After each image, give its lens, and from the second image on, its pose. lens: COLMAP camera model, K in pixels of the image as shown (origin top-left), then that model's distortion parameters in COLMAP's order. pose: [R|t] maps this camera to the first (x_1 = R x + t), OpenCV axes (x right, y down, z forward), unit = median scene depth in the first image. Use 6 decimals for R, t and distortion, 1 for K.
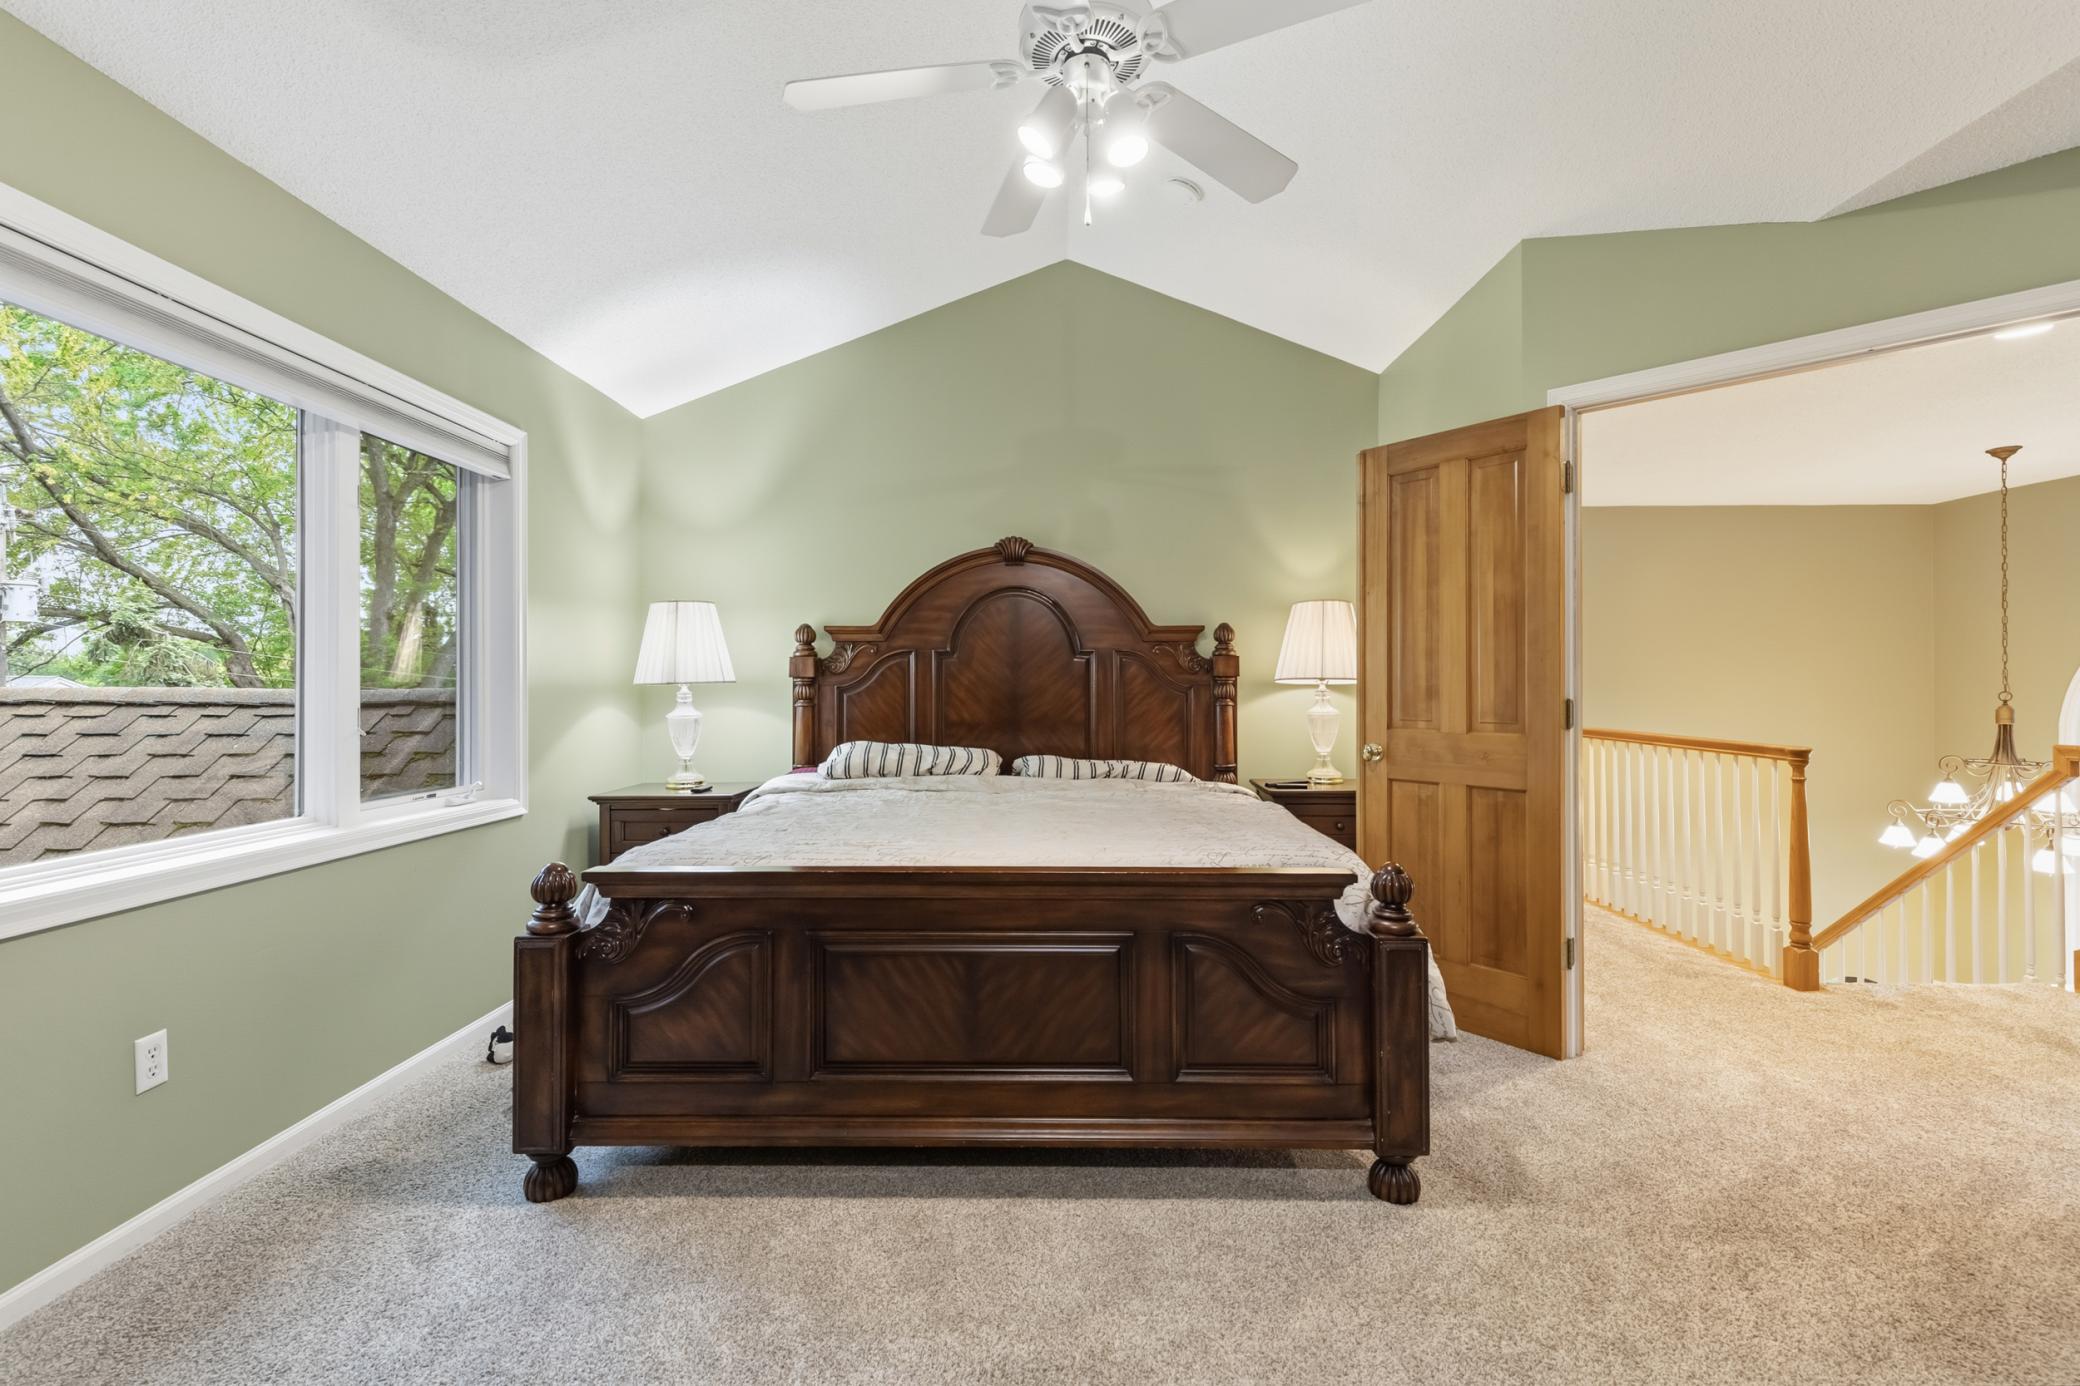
lens RADIAL K [[946.2, 0, 1030.0], [0, 946.2, 683.4], [0, 0, 1]] dist [0.004689, -0.000393]
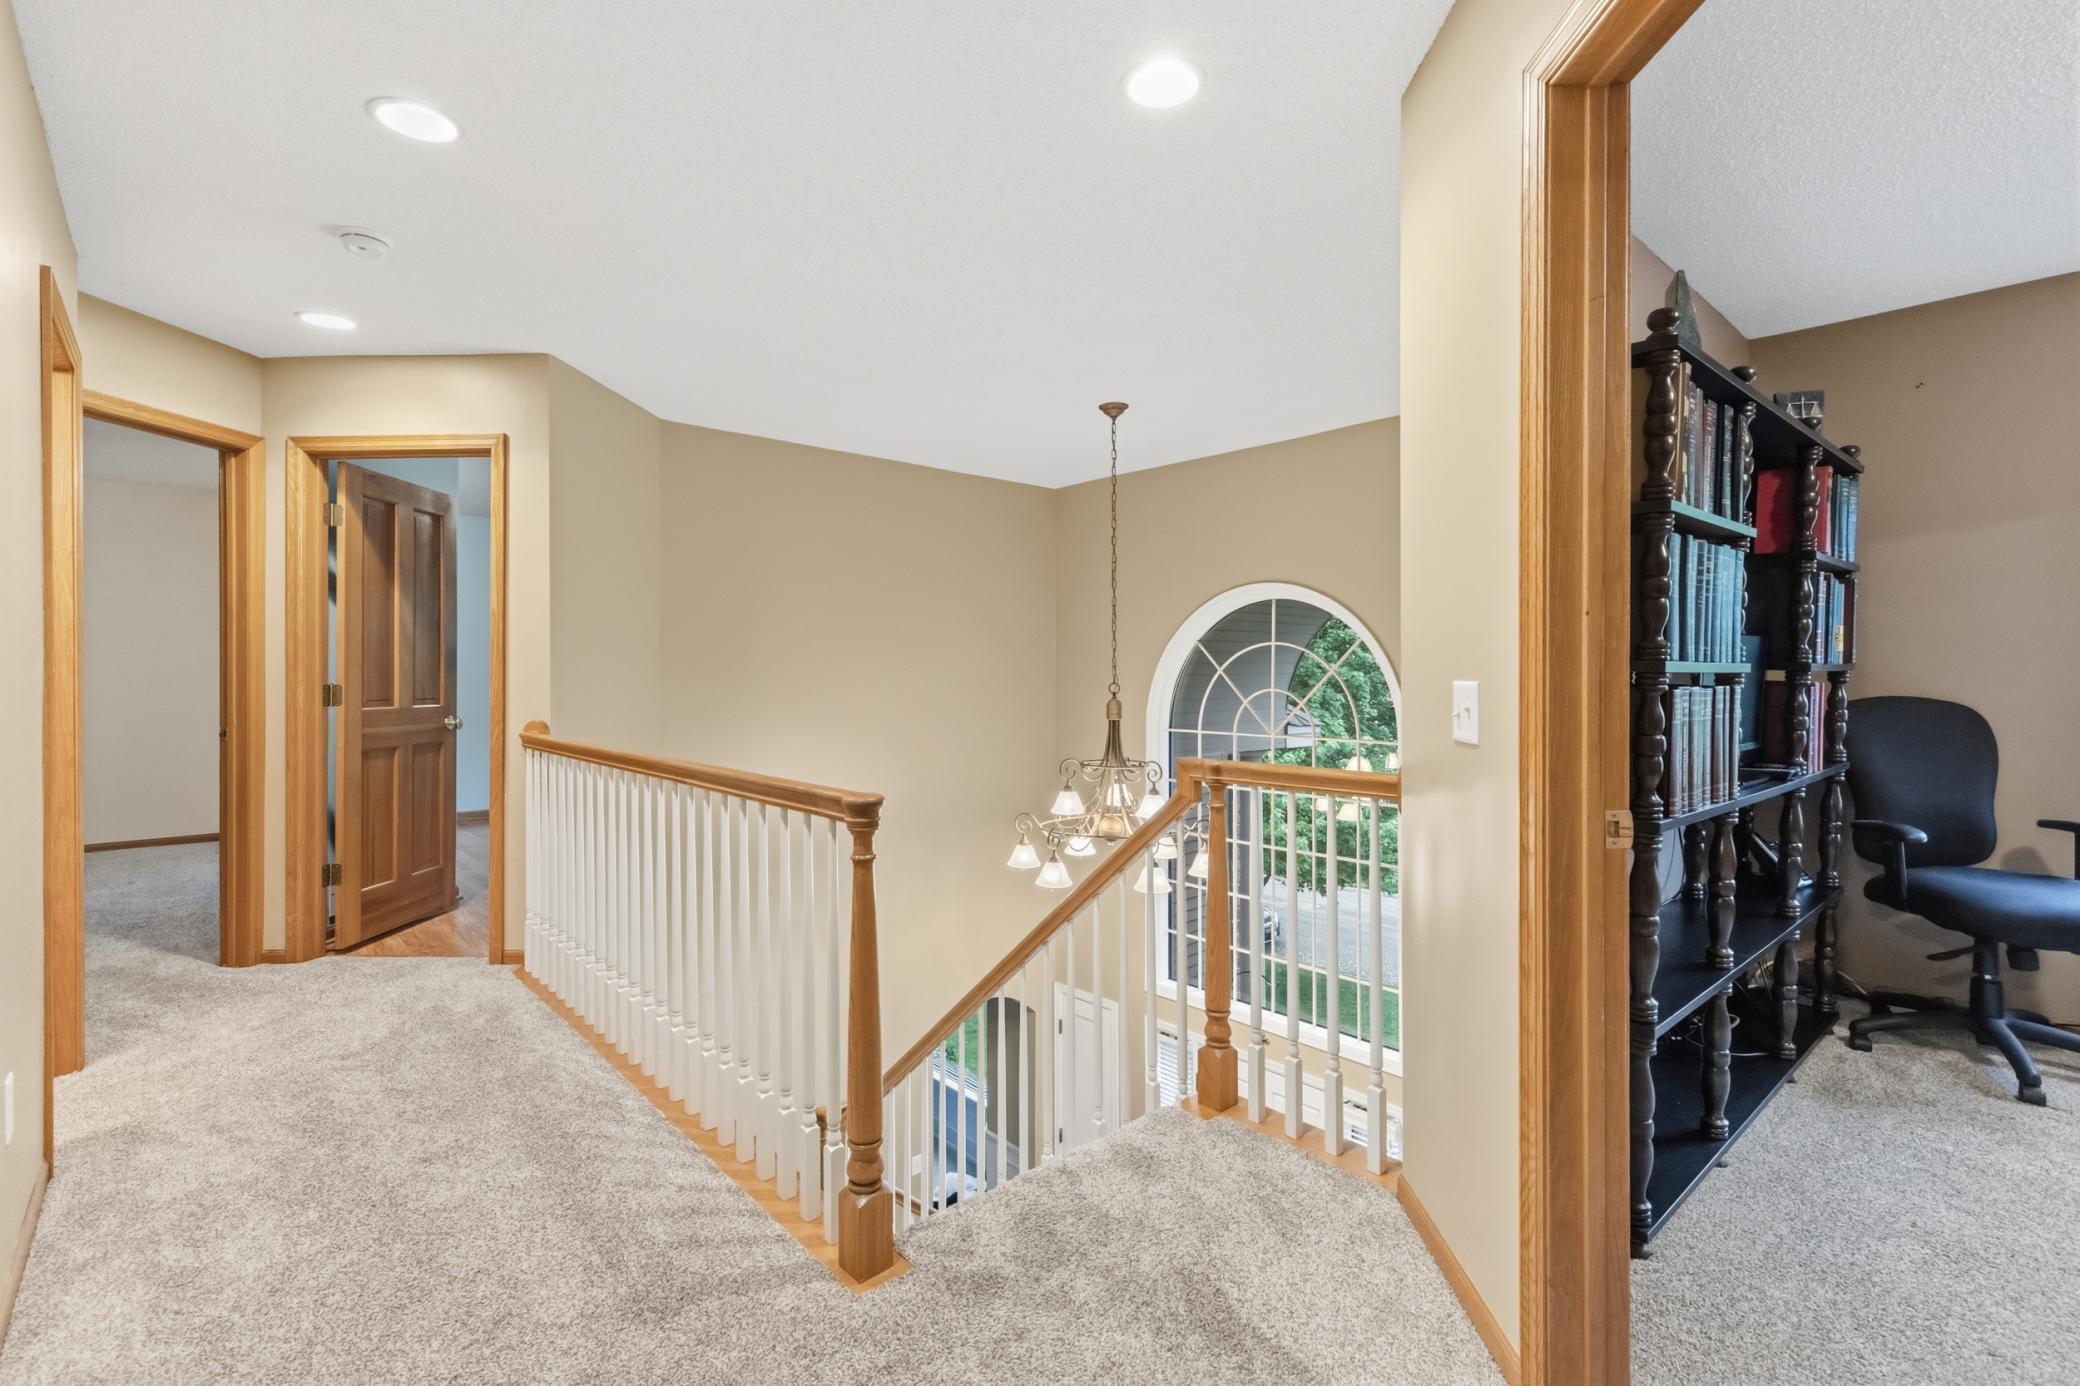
lens RADIAL K [[946.2, 0, 1030.0], [0, 946.2, 683.4], [0, 0, 1]] dist [0.004689, -0.000393]
pose [[0.744041, -0.004423, 0.668119, 0.384492], [-0.001562, 0.999964, 0.008360, 0.001485], [-0.668132, -0.007264, 0.744007, 0.401920]]
